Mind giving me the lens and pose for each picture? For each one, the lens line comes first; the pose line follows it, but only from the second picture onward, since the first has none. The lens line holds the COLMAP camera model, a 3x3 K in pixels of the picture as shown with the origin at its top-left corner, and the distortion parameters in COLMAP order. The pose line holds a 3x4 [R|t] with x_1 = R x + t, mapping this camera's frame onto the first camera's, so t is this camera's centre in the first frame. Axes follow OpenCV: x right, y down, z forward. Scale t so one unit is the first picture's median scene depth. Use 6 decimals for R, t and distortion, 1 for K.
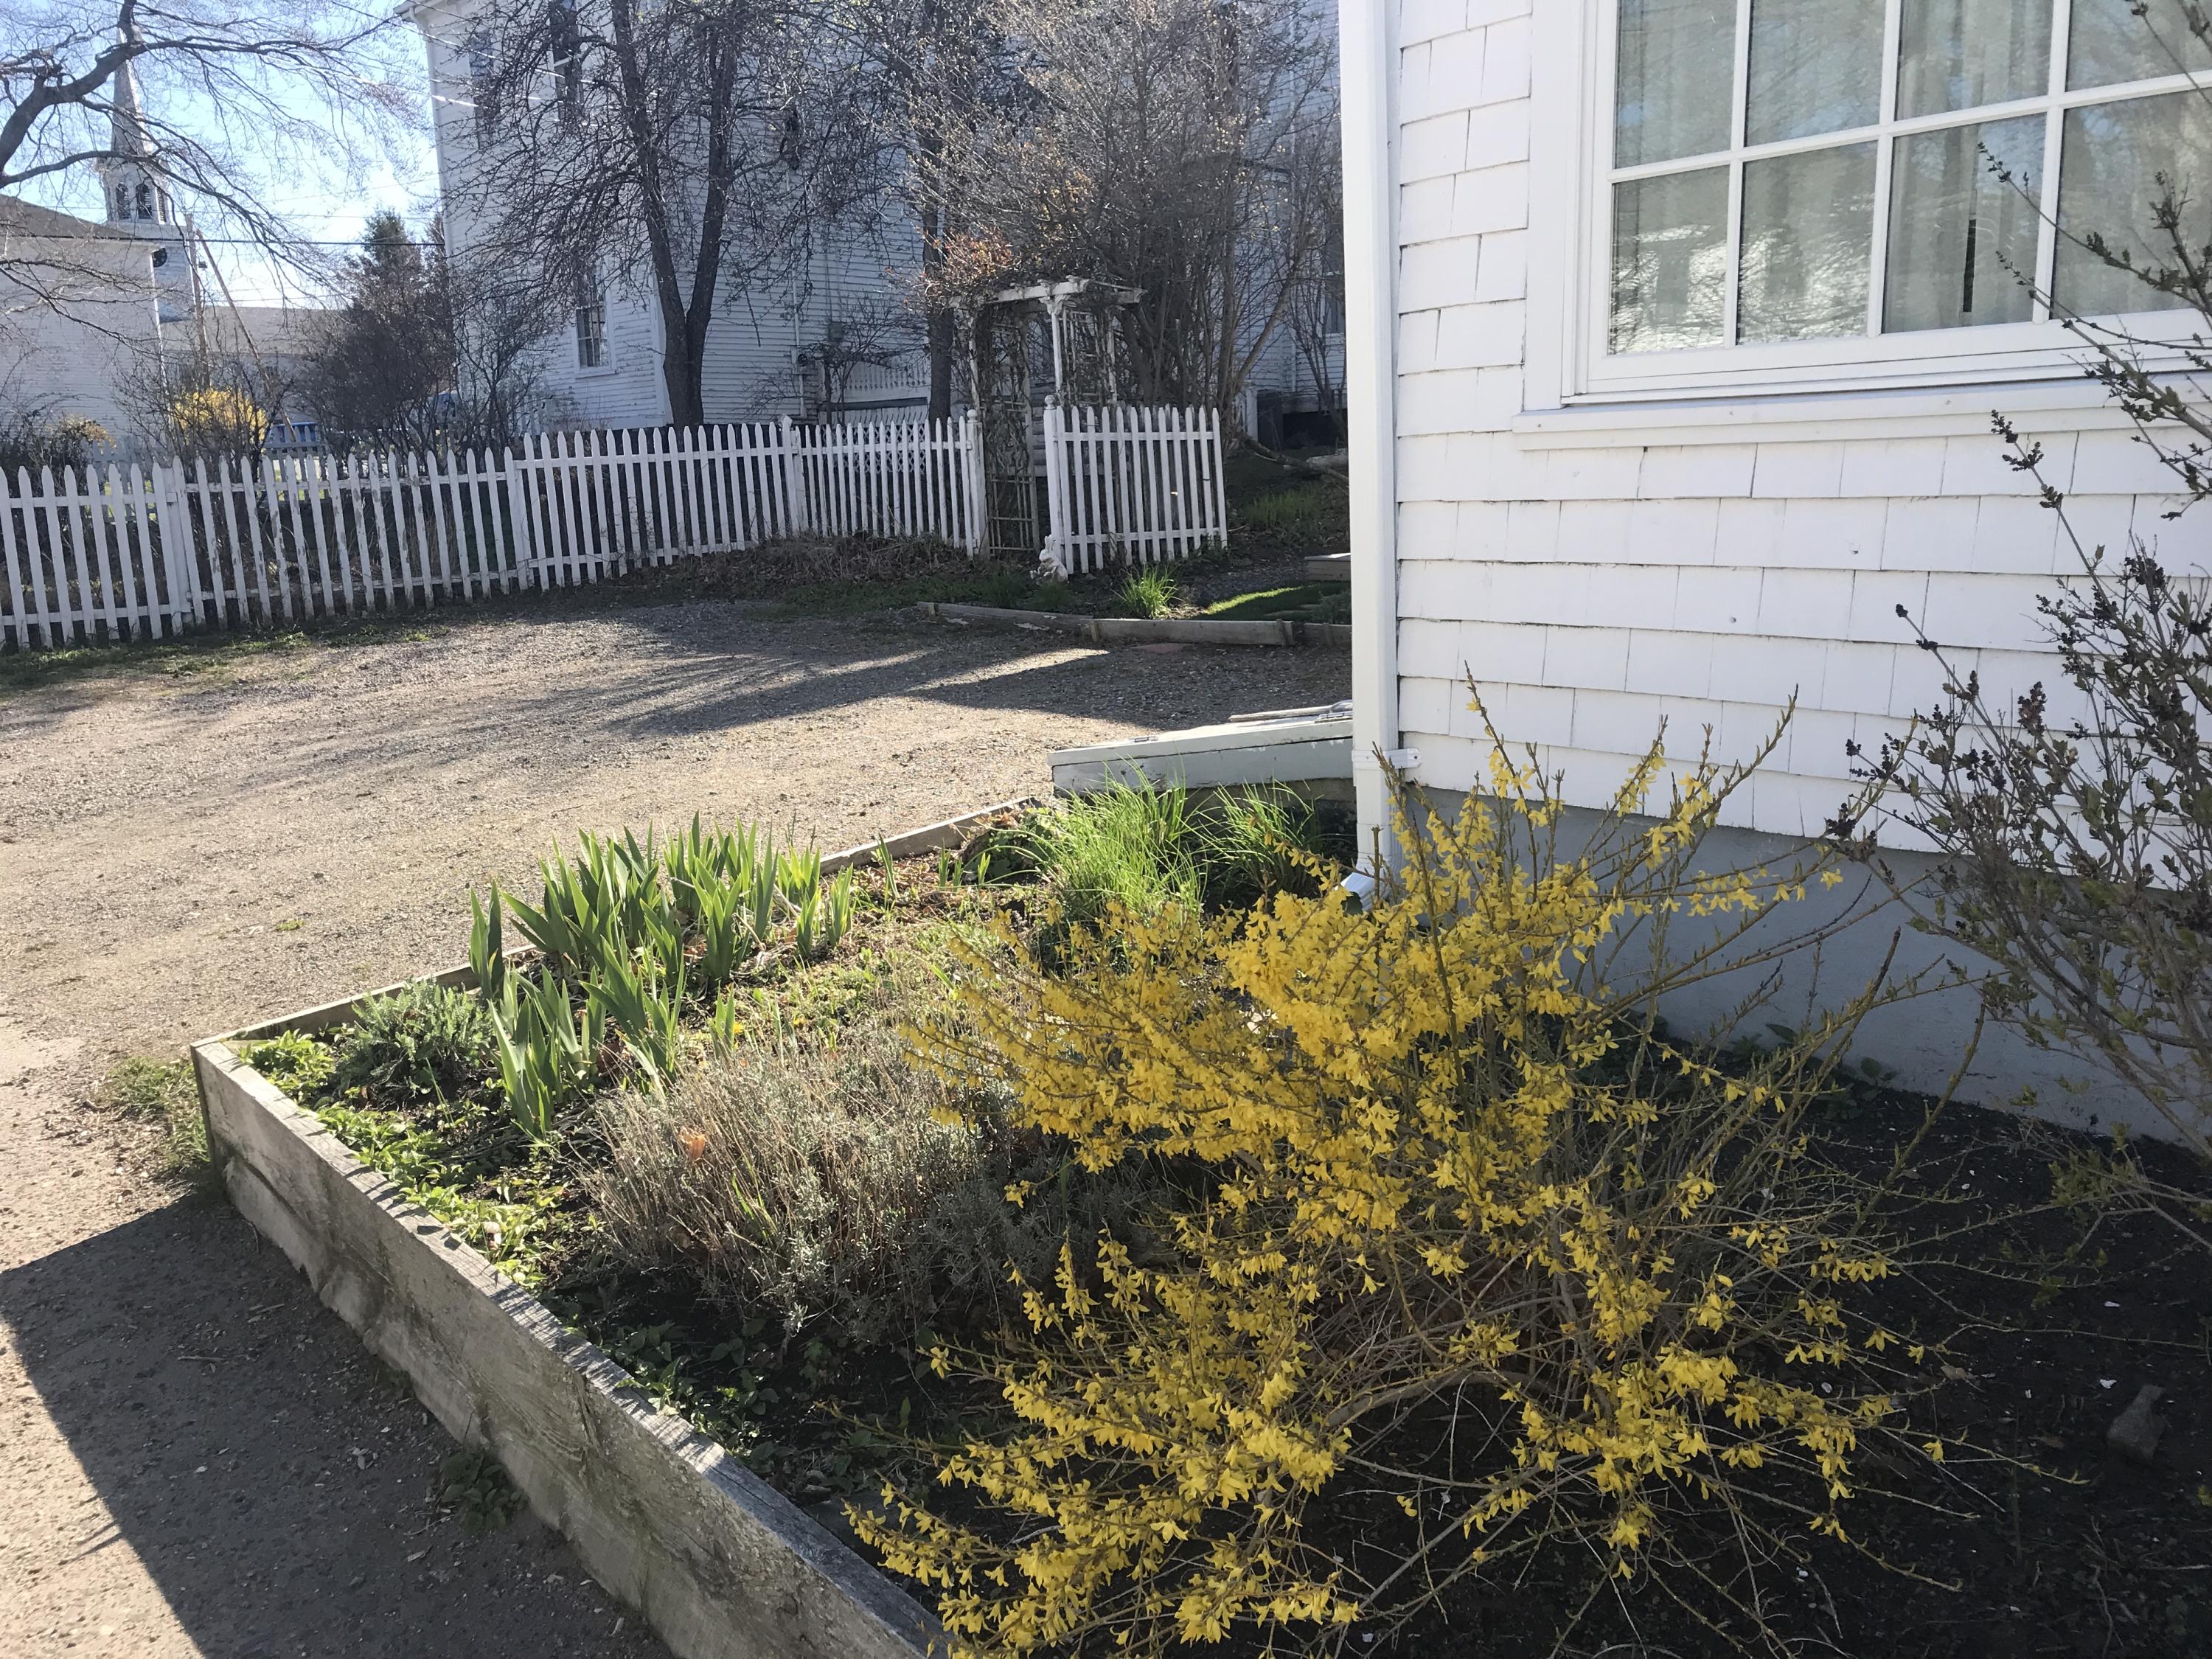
lens RADIAL K [[1817.8, 0, 1100.8], [0, 1817.8, 832.9], [0, 0, 1]] dist [0.050944, -0.057054]
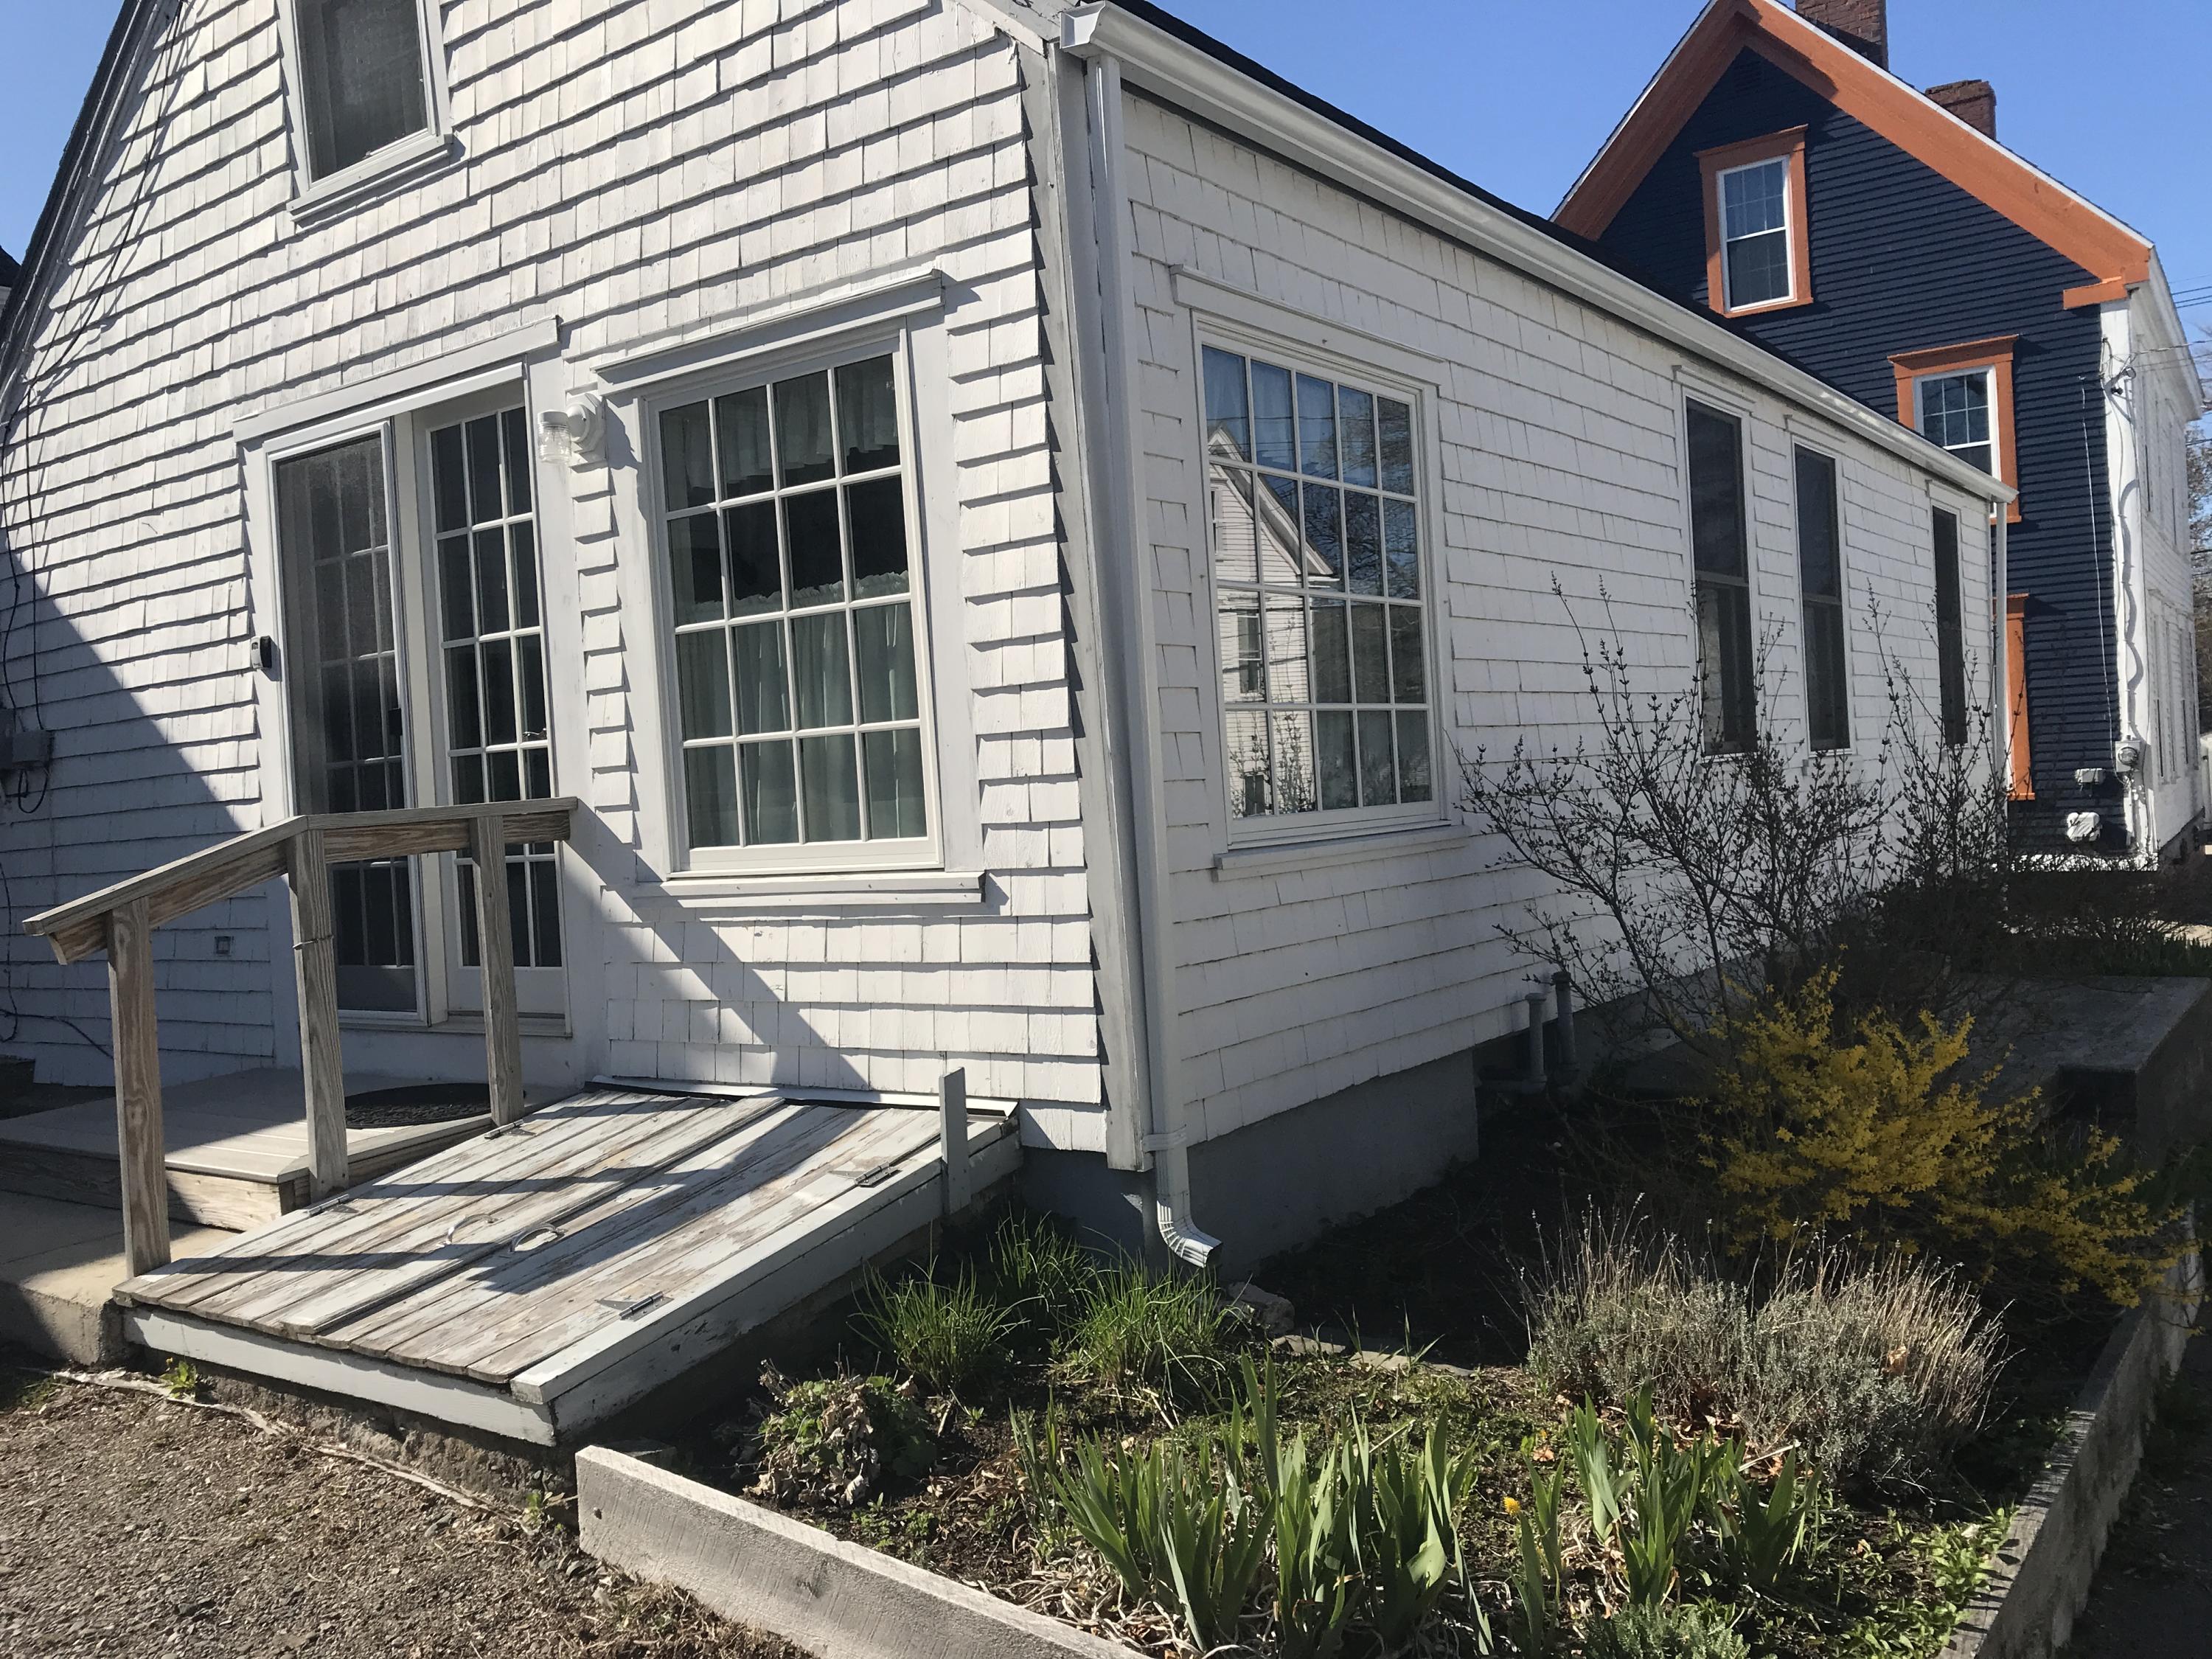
lens RADIAL K [[1817.8, 0, 1097.3], [0, 1817.8, 811.5], [0, 0, 1]] dist [0.050944, -0.057054]
pose [[-0.221992, 0.040232, 0.974218, -1.231062], [0.271627, 0.962147, 0.022162, -0.348979], [-0.936450, 0.269543, -0.224517, 1.519272]]
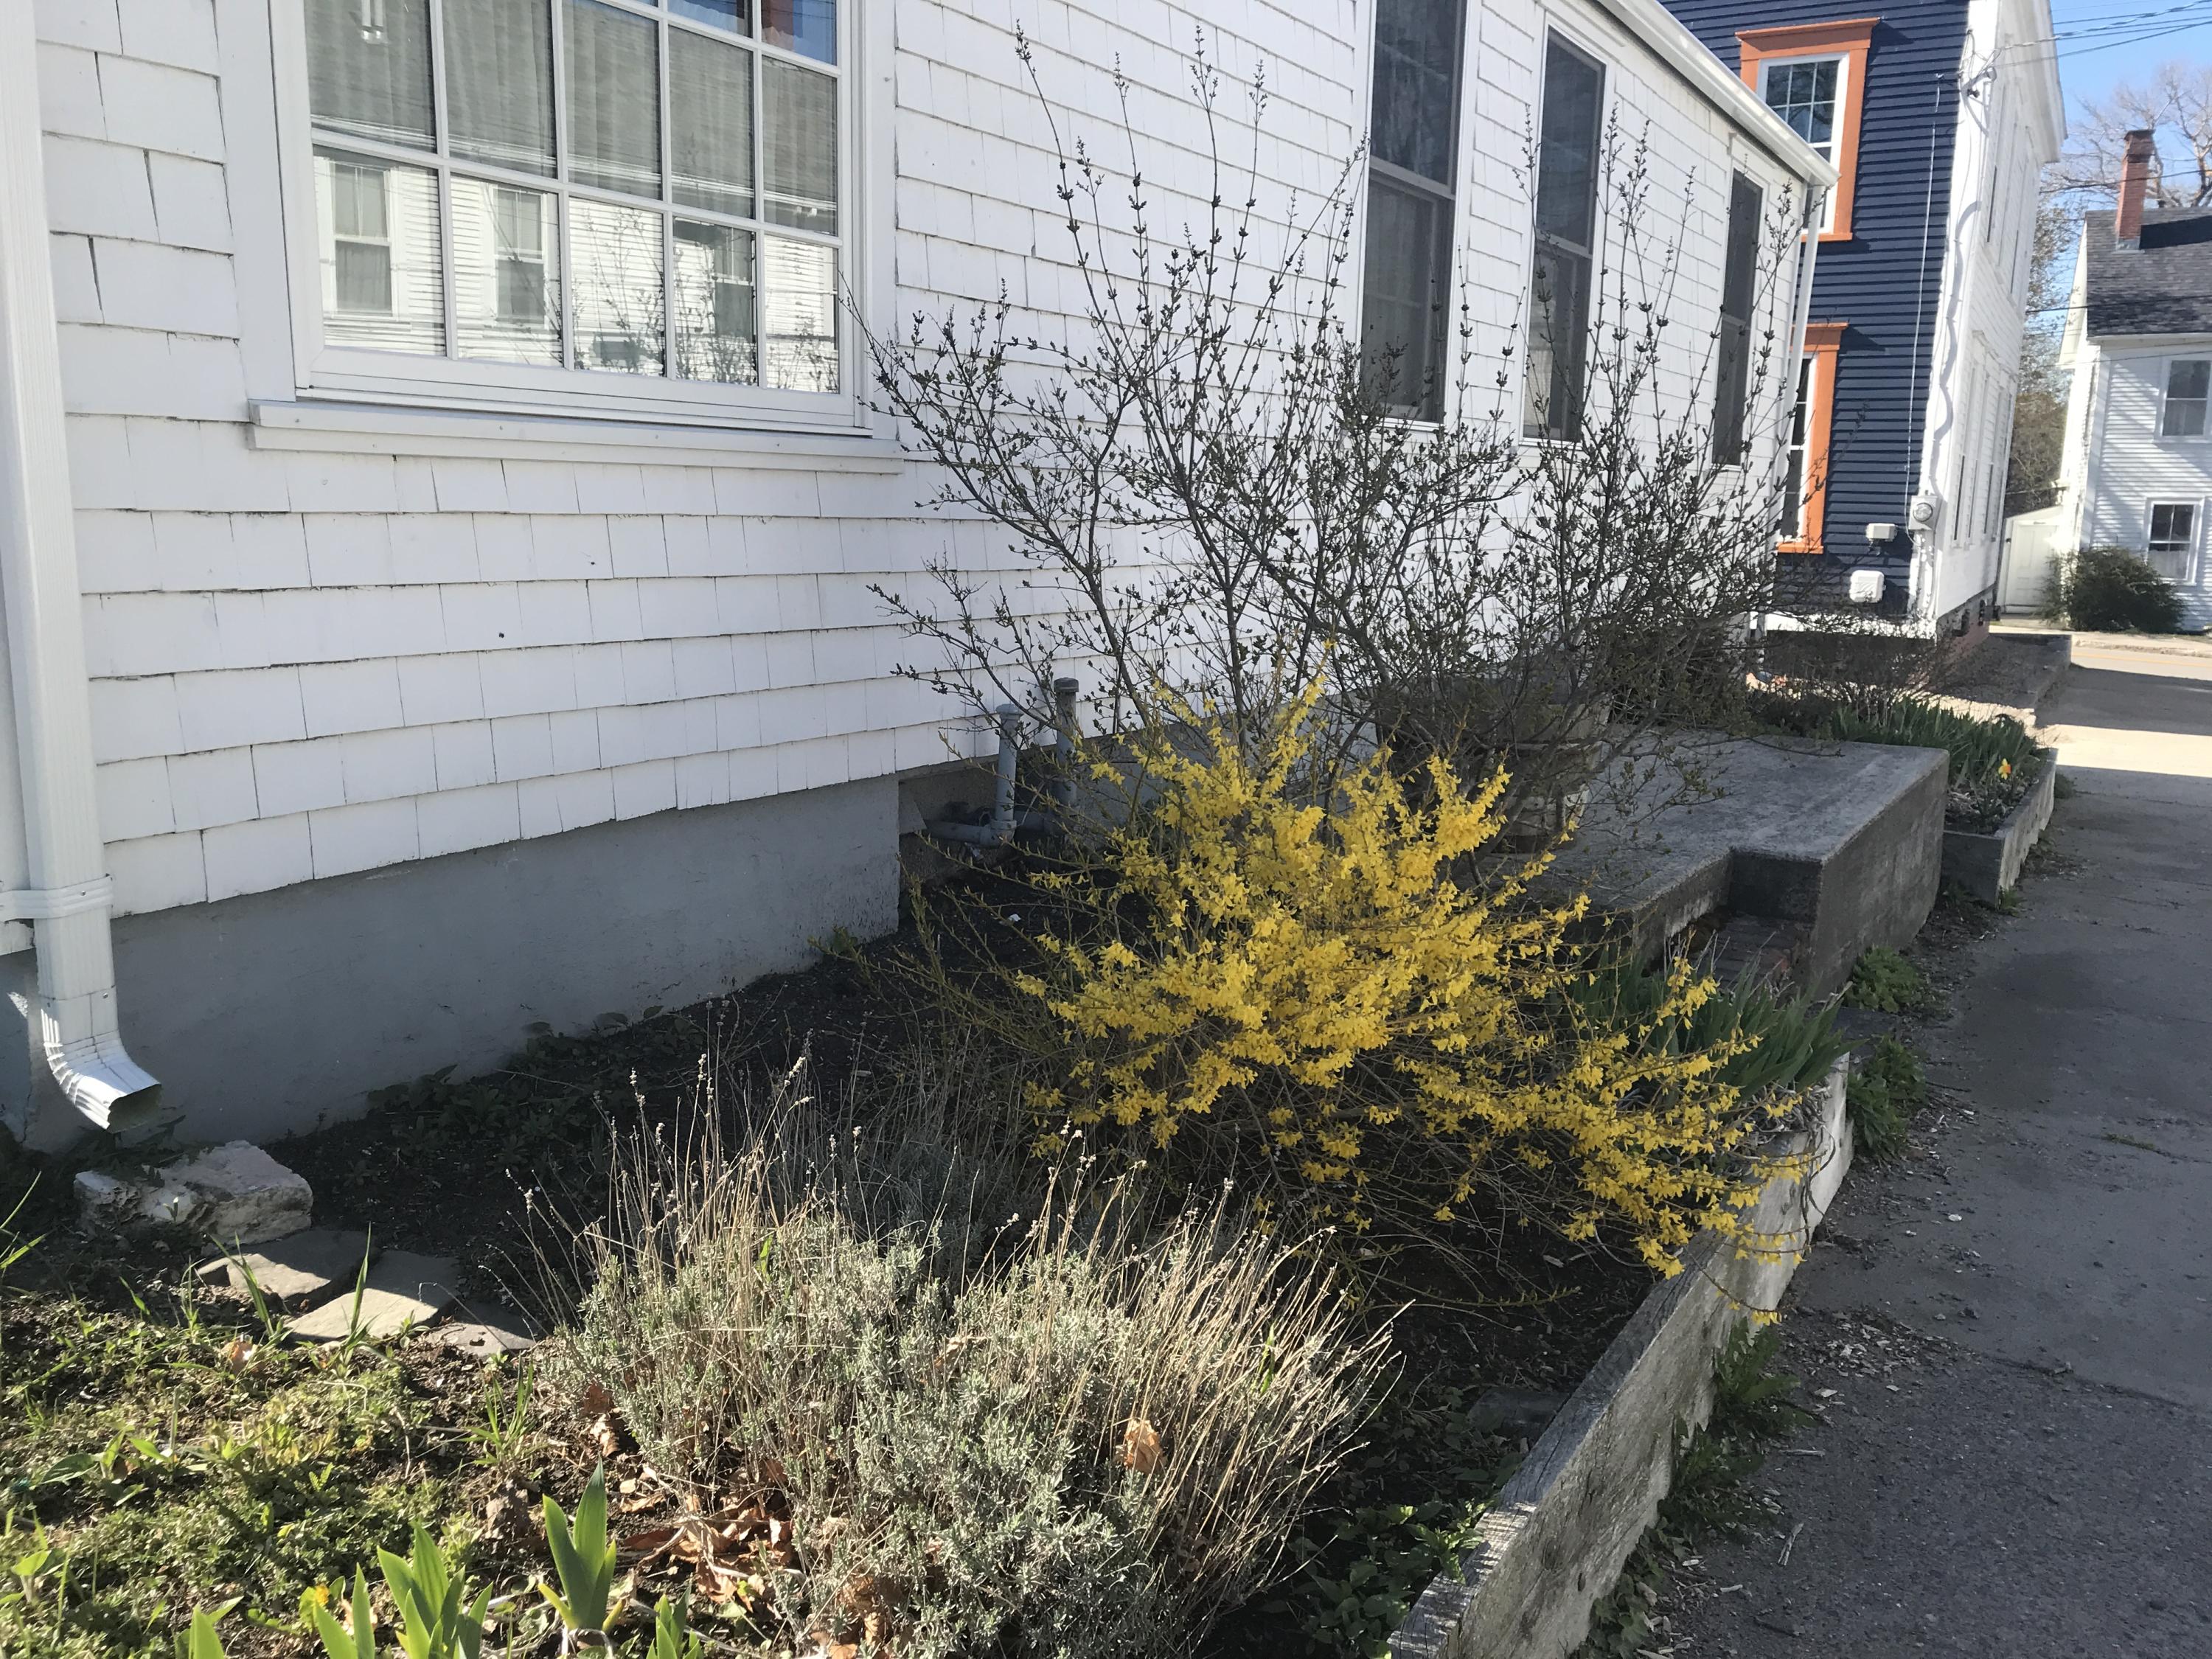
lens RADIAL K [[1817.8, 0, 1100.2], [0, 1817.8, 827.8], [0, 0, 1]] dist [0.050944, -0.057054]
pose [[-0.307227, -0.136855, 0.941744, -0.714081], [0.192047, 0.960328, 0.202208, -0.155874], [-0.932056, 0.242983, -0.268757, 0.997892]]
